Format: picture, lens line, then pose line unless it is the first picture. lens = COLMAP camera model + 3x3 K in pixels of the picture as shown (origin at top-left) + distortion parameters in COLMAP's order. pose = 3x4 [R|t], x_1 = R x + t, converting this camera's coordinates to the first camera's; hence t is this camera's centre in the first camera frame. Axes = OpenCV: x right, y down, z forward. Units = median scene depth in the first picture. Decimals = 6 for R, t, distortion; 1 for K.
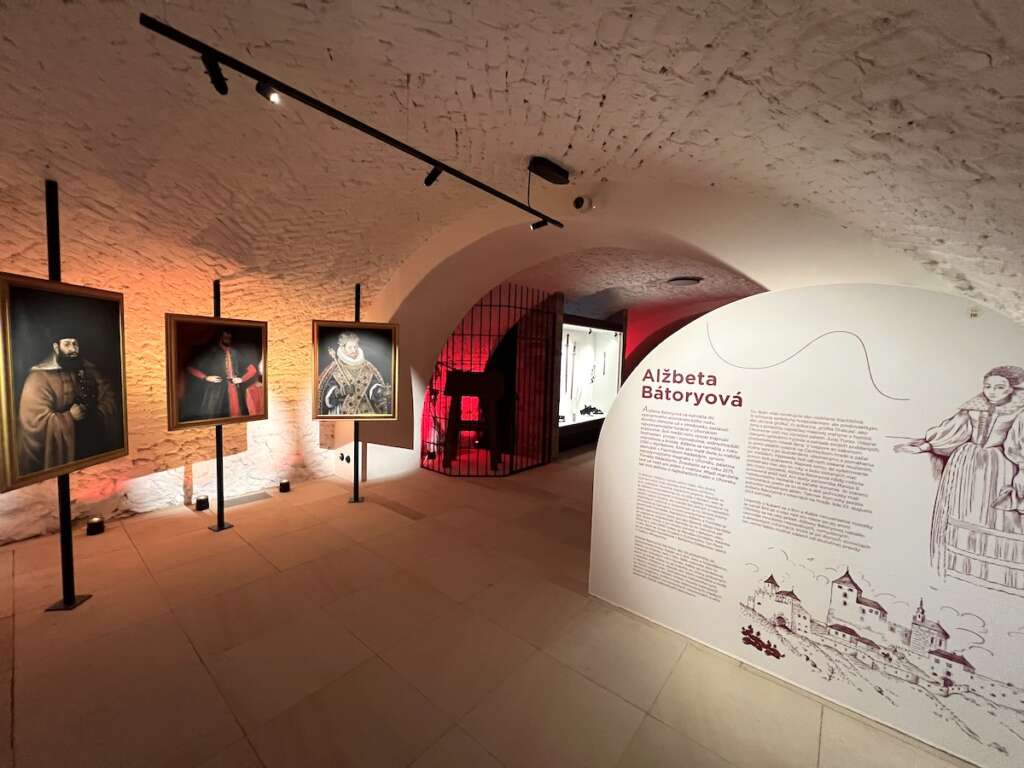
lens RADIAL K [[413.1, 0, 516.5], [0, 413.1, 384.2], [0, 0, 1]] dist [0.001643, 0.000434]
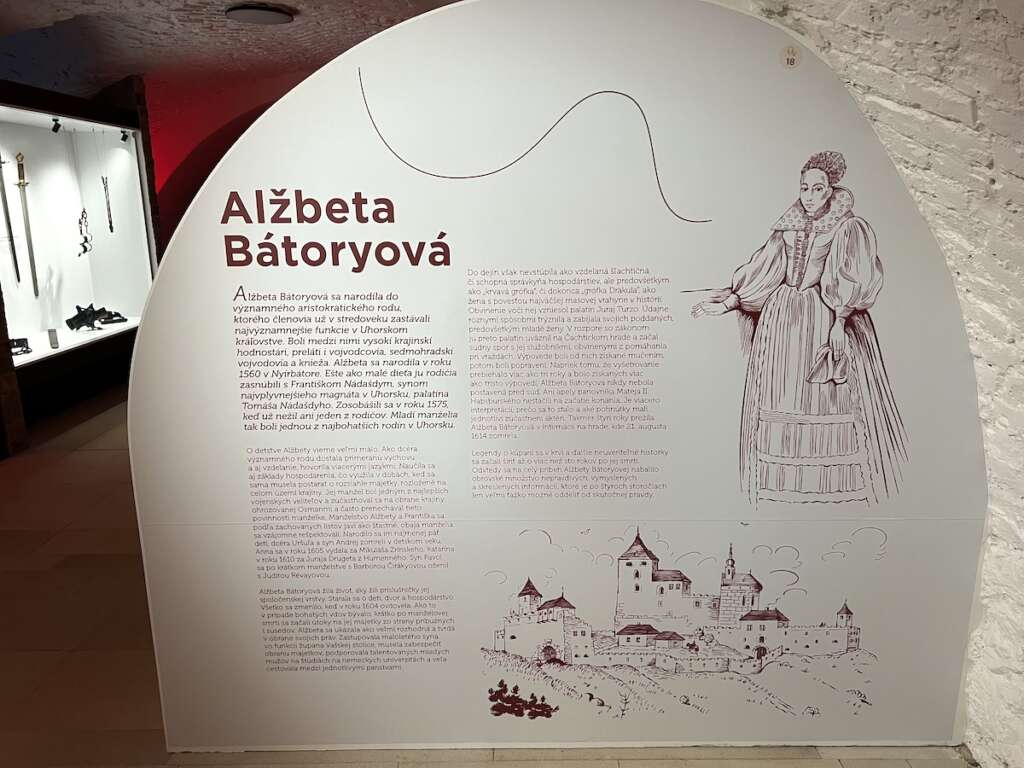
lens RADIAL K [[771.4, 0, 516.6], [0, 771.4, 386.0], [0, 0, 1]] dist [0.053039, -0.023318]
pose [[0.776664, -0.186011, 0.601825, 0.055799], [0.079653, 0.976738, 0.199095, 0.021339], [-0.624859, -0.106692, 0.773413, 0.271289]]
